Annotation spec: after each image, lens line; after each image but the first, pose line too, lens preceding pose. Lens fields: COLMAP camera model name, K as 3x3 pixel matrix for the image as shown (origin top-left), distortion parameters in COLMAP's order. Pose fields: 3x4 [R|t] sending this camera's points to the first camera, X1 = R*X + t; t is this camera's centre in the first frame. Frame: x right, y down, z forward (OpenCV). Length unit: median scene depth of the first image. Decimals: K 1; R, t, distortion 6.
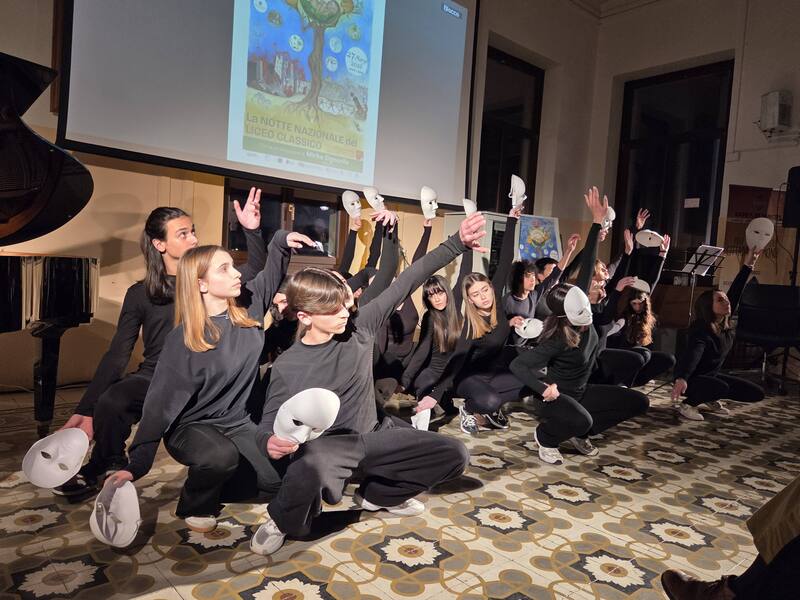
lens RADIAL K [[589.5, 0, 402.5], [0, 589.5, 299.7], [0, 0, 1]] dist [0.058959, -0.035252]
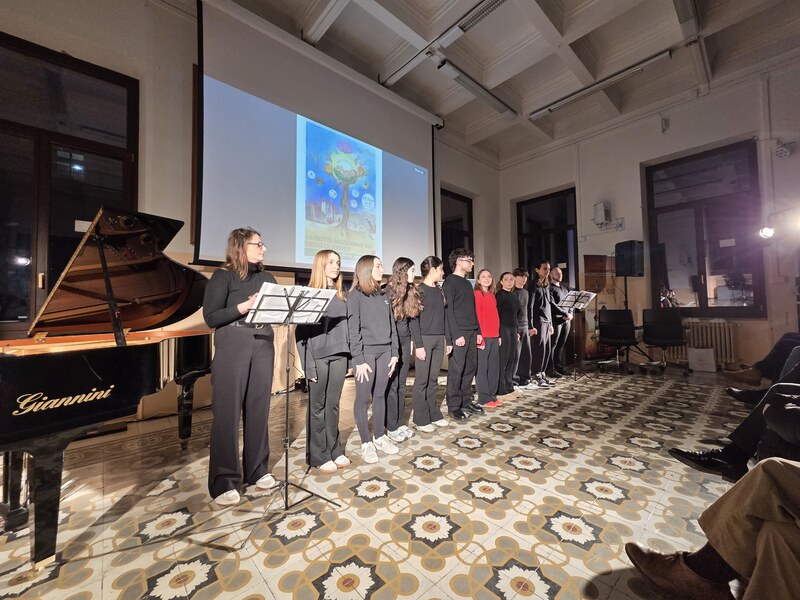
lens RADIAL K [[327.6, 0, 405.4], [0, 327.6, 296.5], [0, 0, 1]] dist [0.004223, -0.000341]
pose [[0.996900, -0.075722, 0.021347, -0.010706], [0.077377, 0.992747, -0.092009, -0.029548], [-0.014225, 0.093376, 0.995529, 0.073522]]
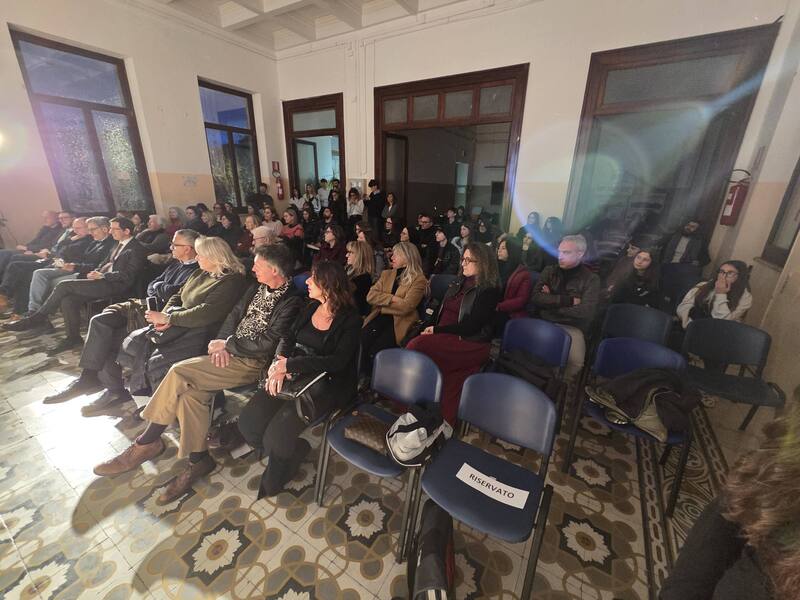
lens RADIAL K [[327.6, 0, 402.8], [0, 327.6, 297.4], [0, 0, 1]] dist [0.004223, -0.000341]
pose [[-0.293859, -0.370266, 0.881221, -0.195541], [0.009147, 0.920793, 0.389943, -0.164969], [-0.955805, 0.122649, -0.267196, 0.102890]]
